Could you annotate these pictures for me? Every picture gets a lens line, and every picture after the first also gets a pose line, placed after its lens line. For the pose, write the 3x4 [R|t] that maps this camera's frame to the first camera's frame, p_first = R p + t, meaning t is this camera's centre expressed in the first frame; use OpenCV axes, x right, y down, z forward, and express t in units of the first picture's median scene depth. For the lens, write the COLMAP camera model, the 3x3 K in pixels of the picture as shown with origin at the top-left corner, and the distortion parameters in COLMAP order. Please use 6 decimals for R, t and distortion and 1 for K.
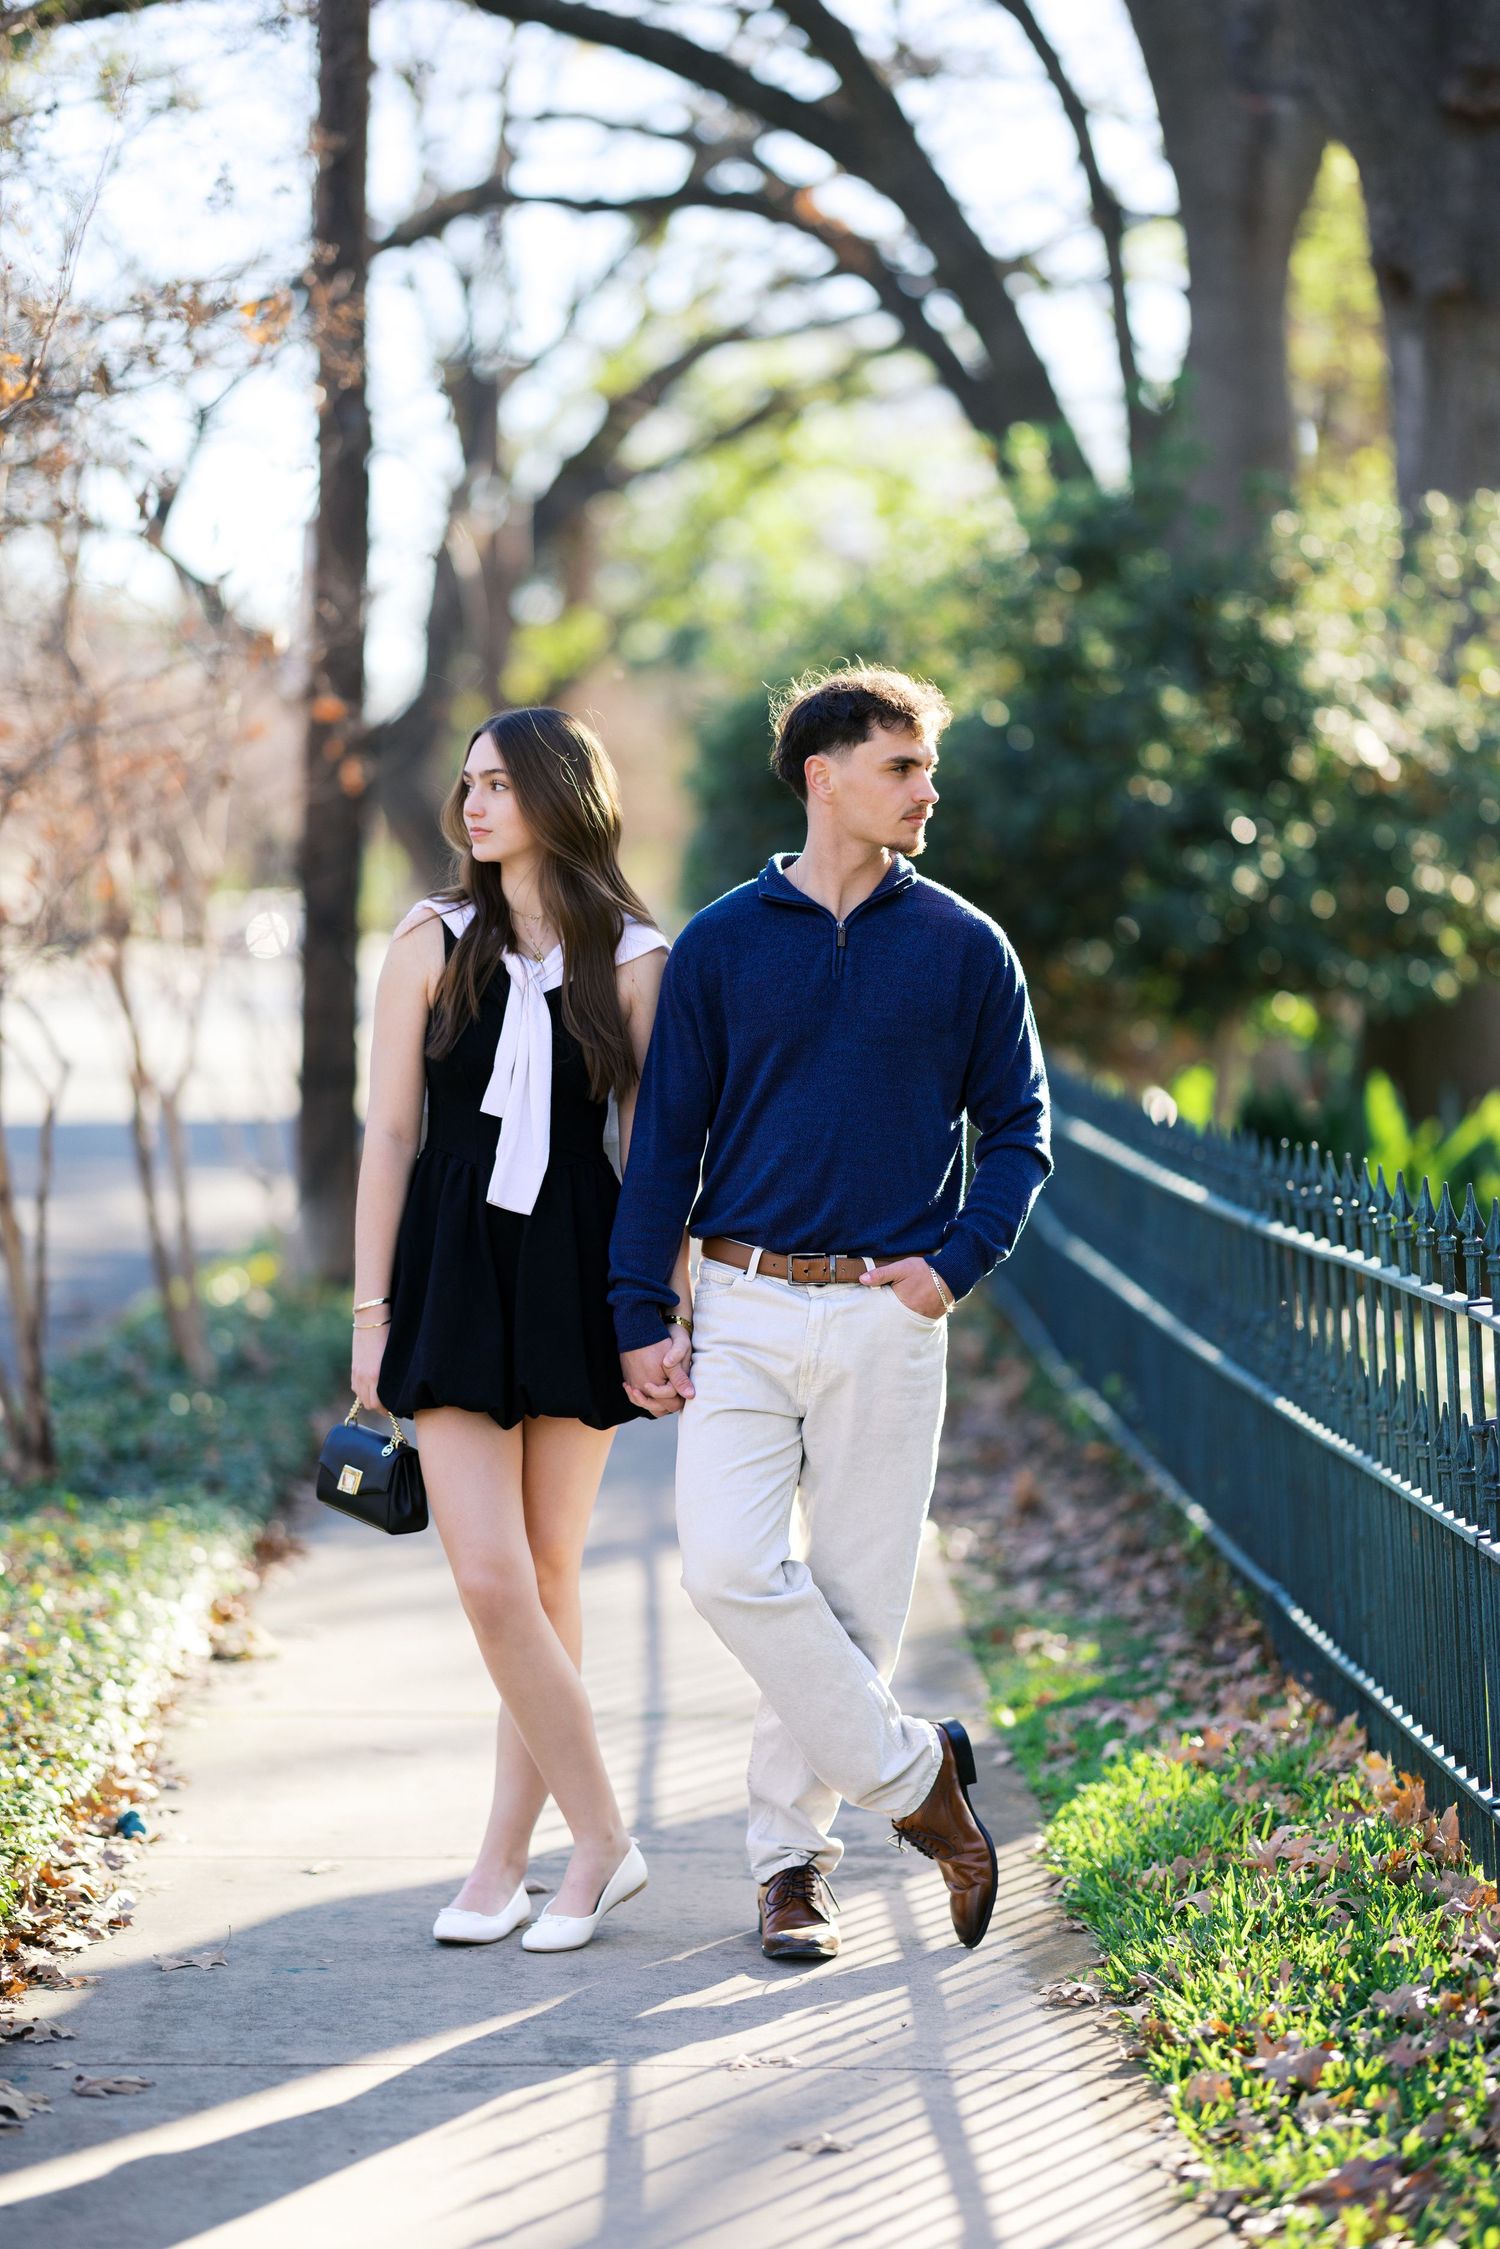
lens RADIAL K [[5476.8, 0, 732.3], [0, 5476.8, 1058.7], [0, 0, 1]] dist [0.023385, -0.012248]
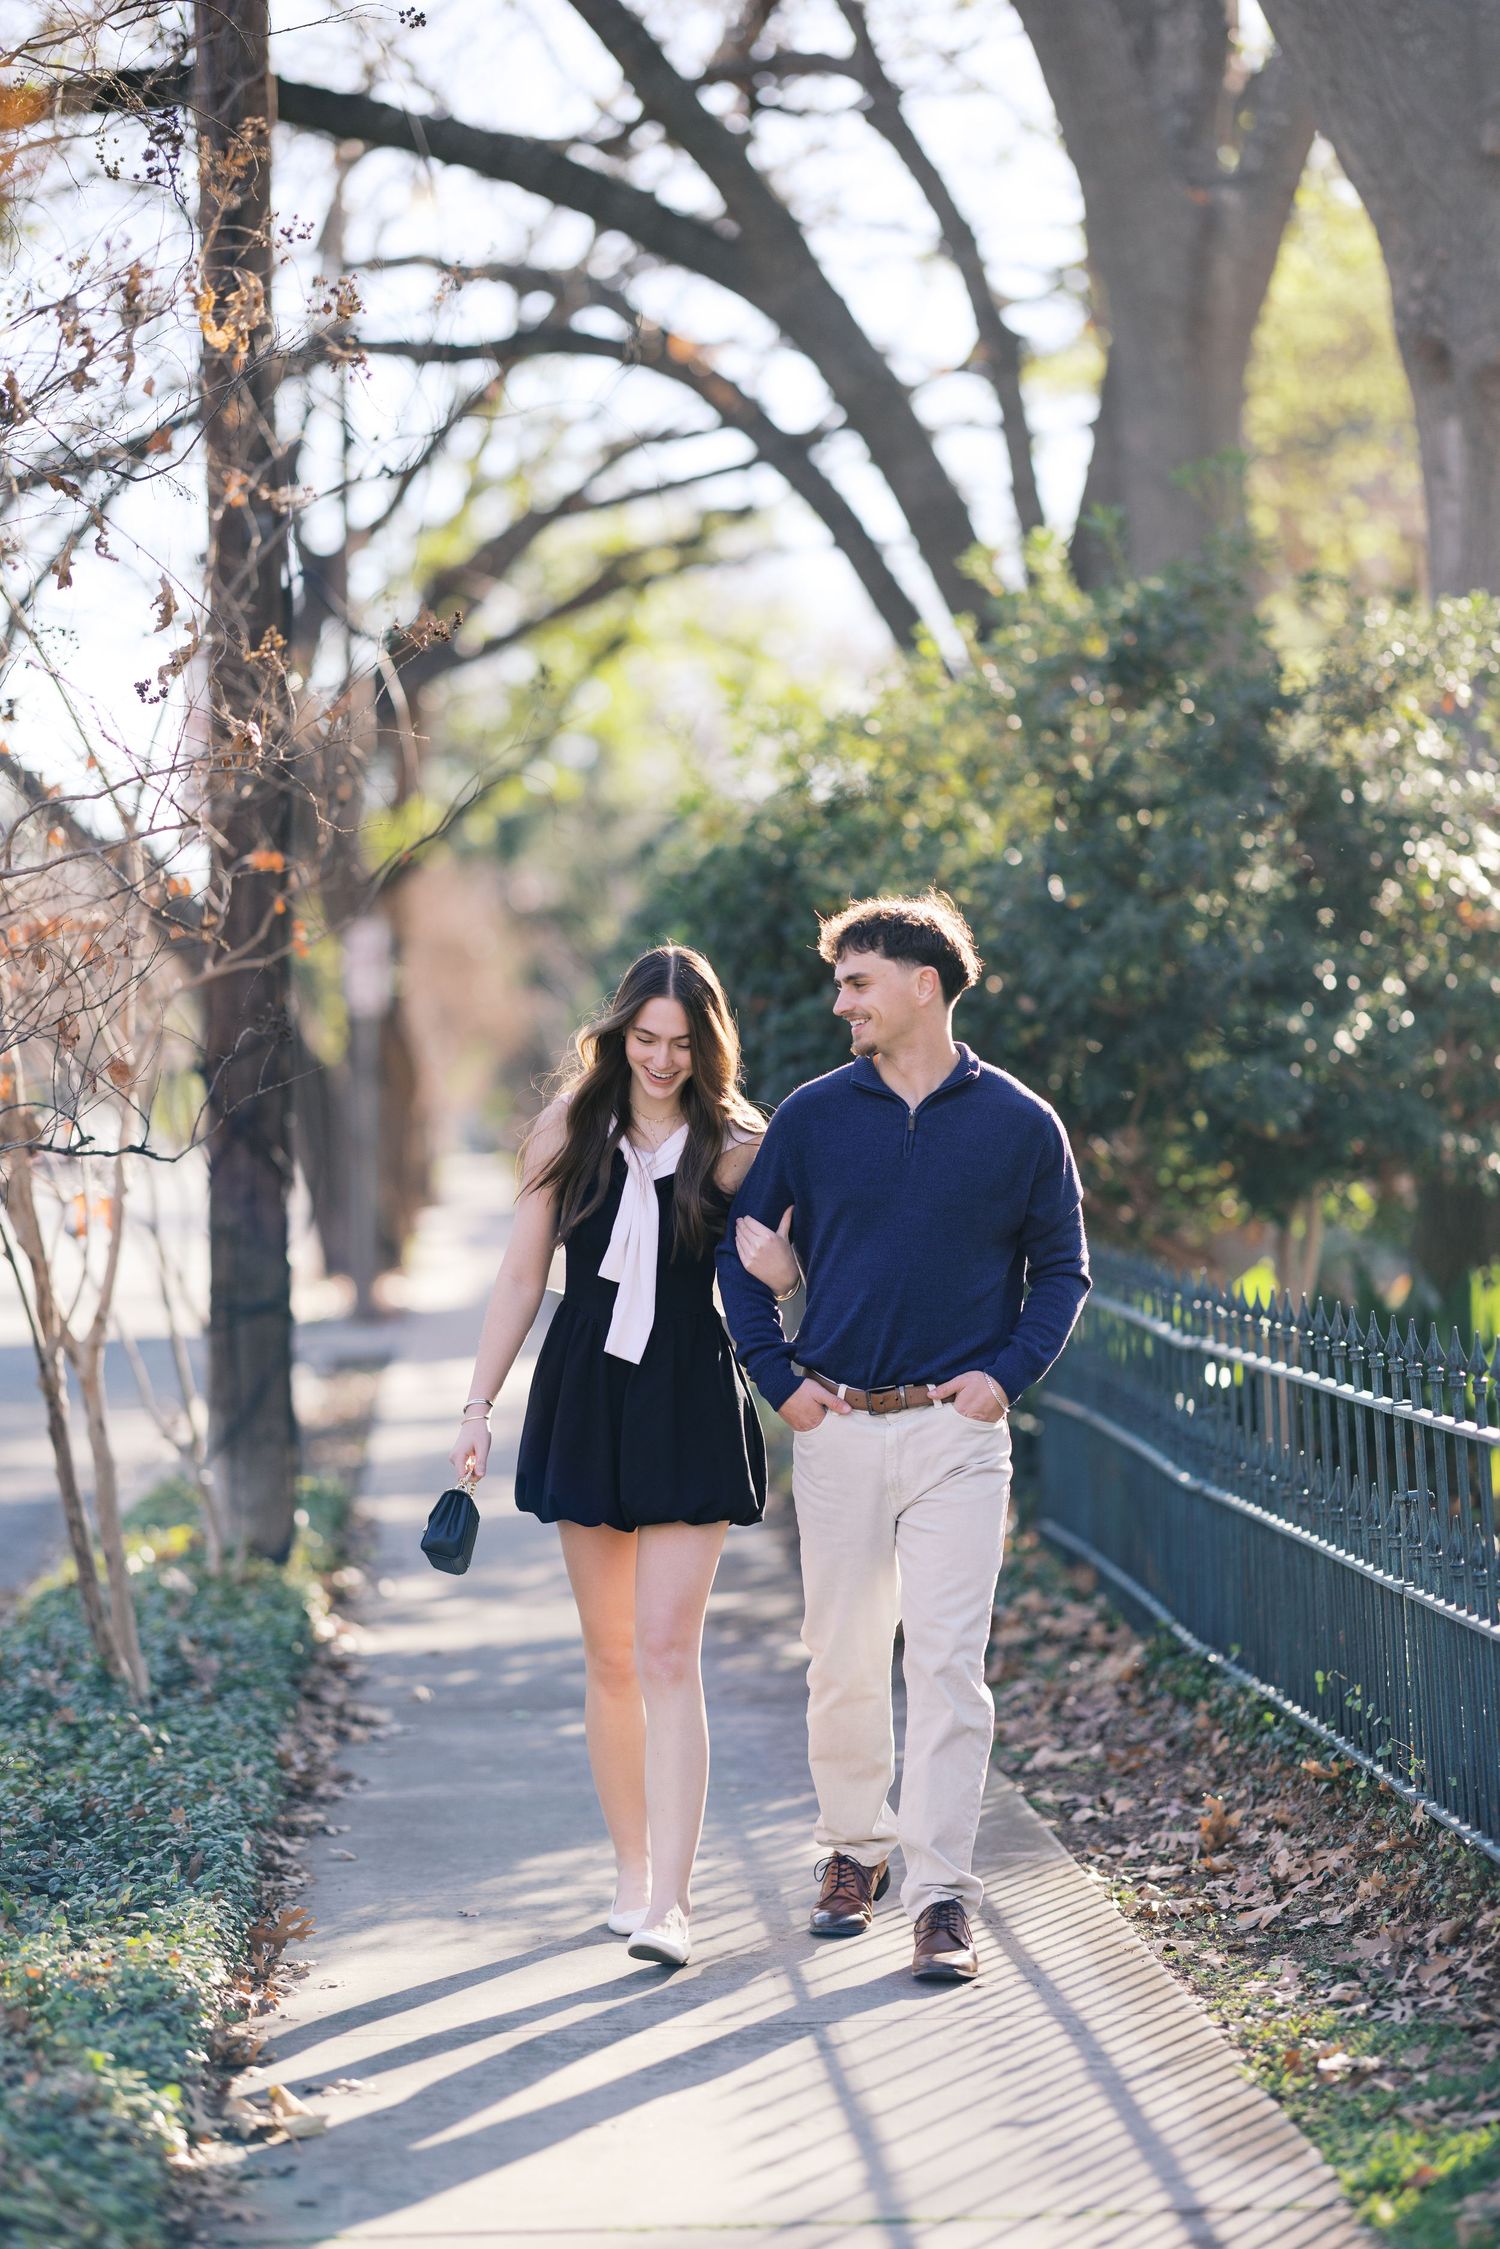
lens RADIAL K [[5482.7, 0, 756.8], [0, 5482.7, 1121.0], [0, 0, 1]] dist [0.048067, -0.136264]
pose [[0.998742, -0.030947, 0.039465, -0.028144], [0.031892, 0.999213, -0.023566, -0.003062], [-0.038705, 0.024795, 0.998943, 0.152831]]
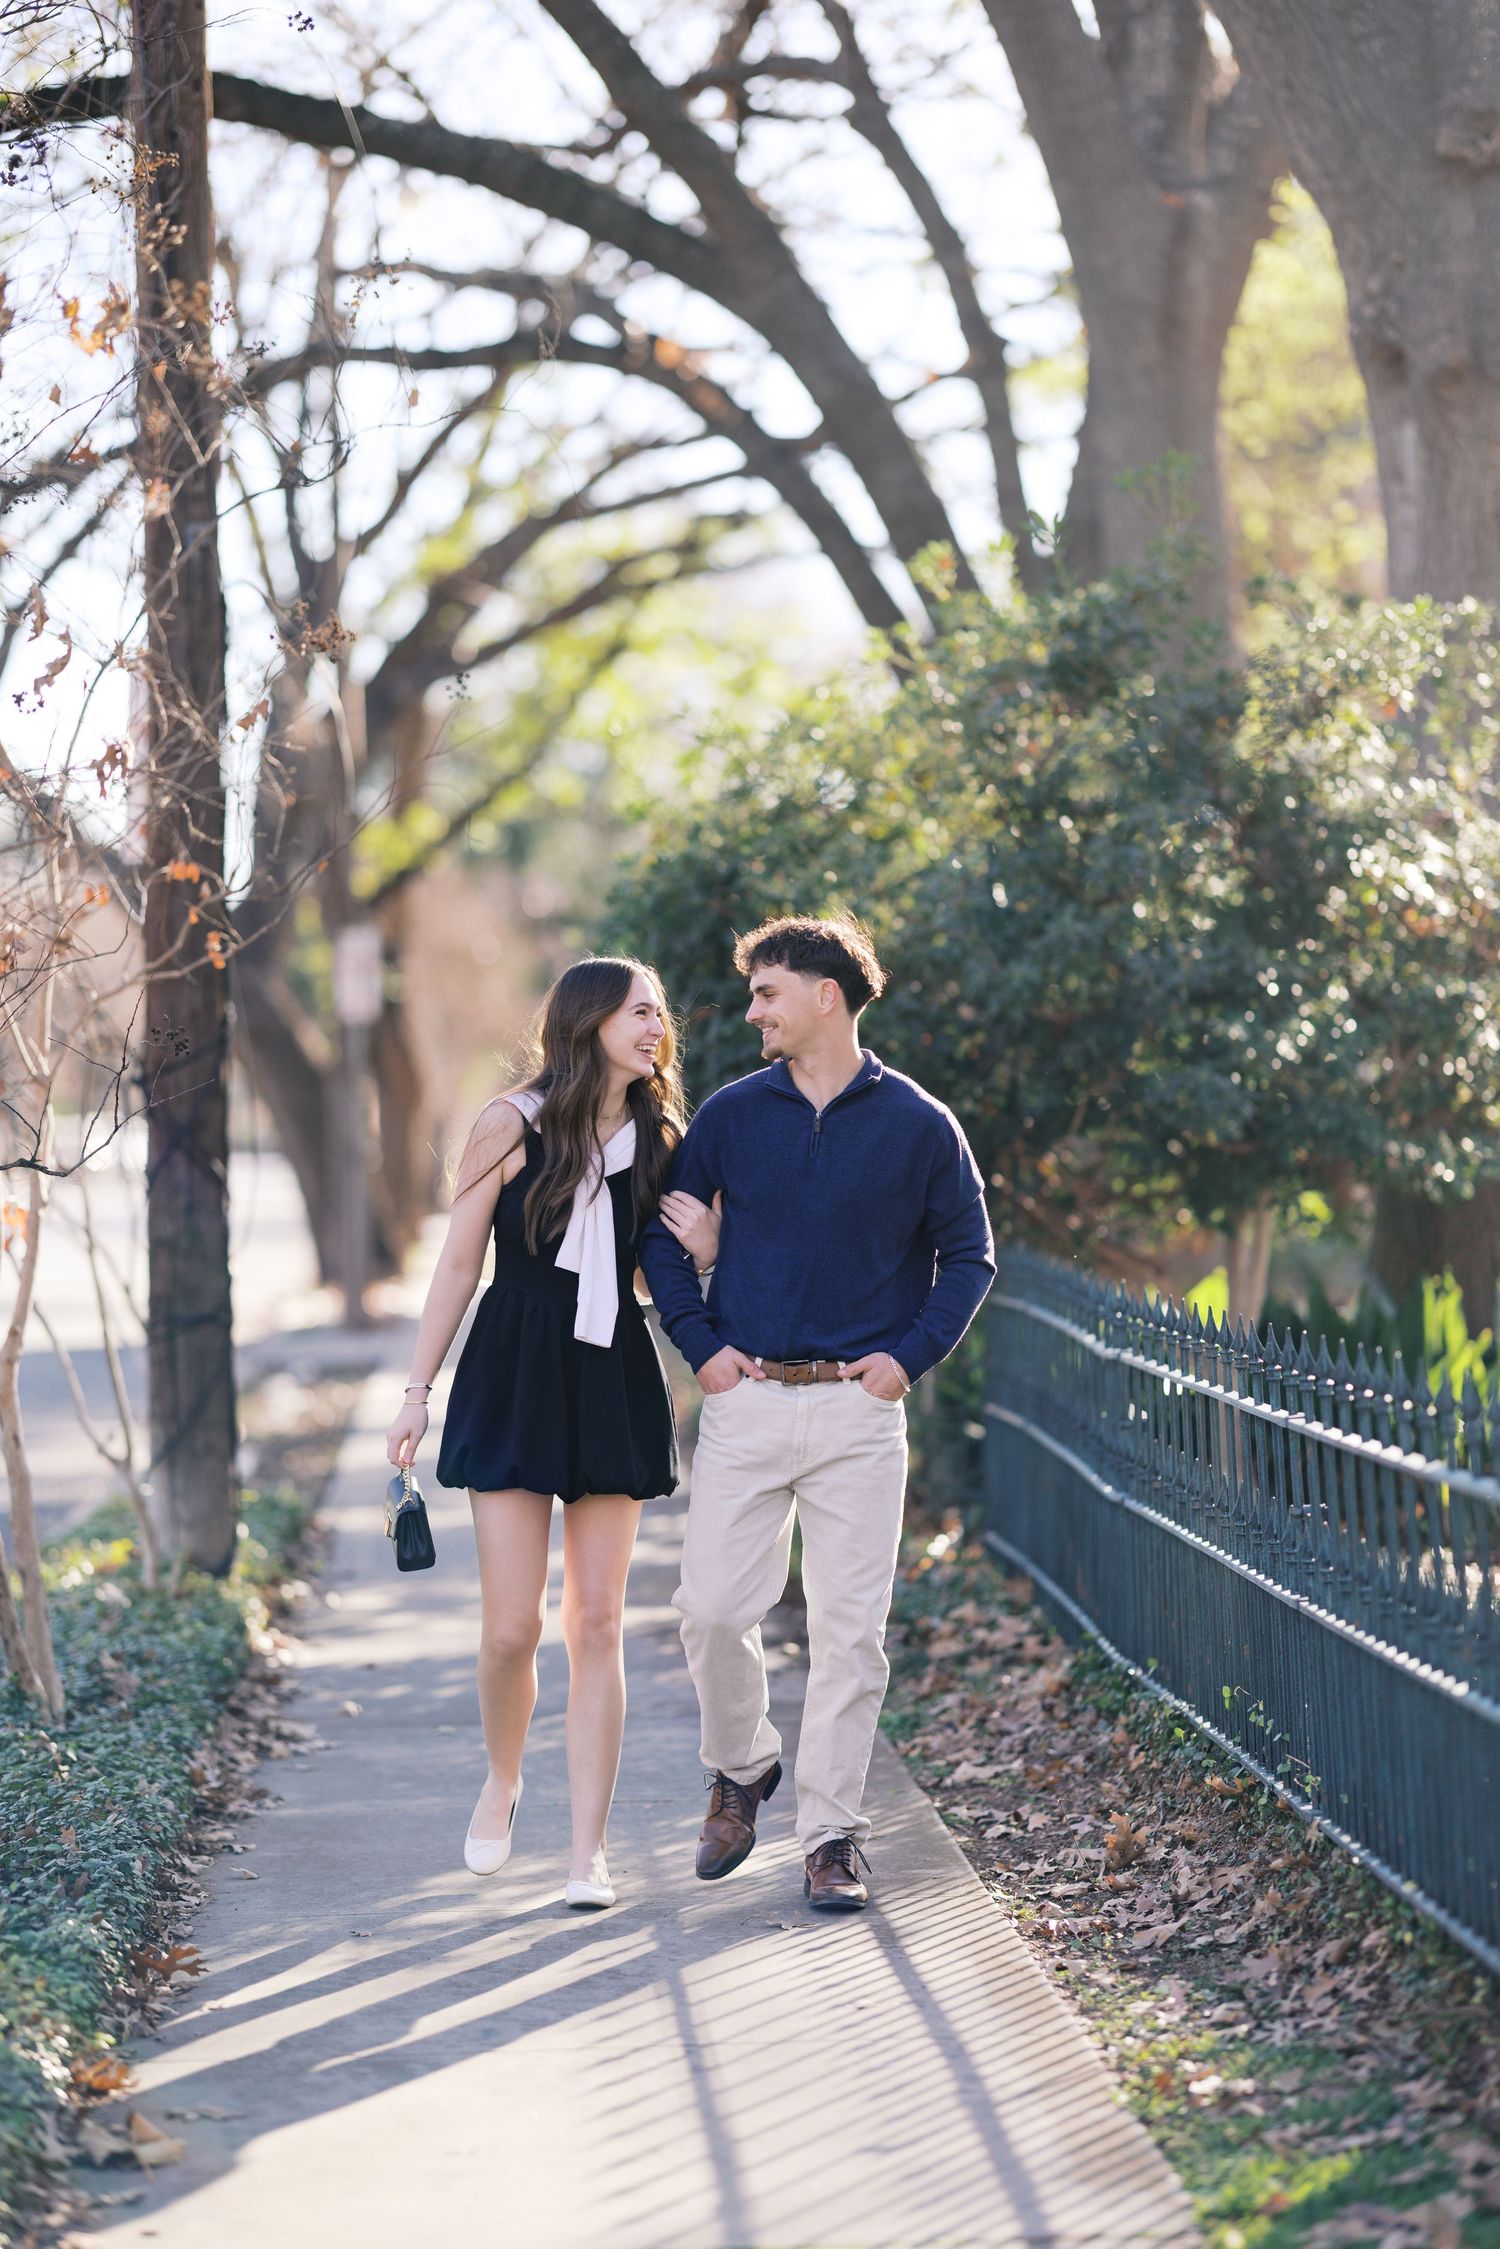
lens RADIAL K [[5482.7, 0, 756.8], [0, 5482.7, 1121.0], [0, 0, 1]] dist [0.048067, -0.136264]
pose [[0.998802, -0.033603, 0.035561, -0.015774], [0.034490, 0.999102, -0.024626, -0.003428], [-0.034702, 0.025823, 0.999064, 0.156996]]
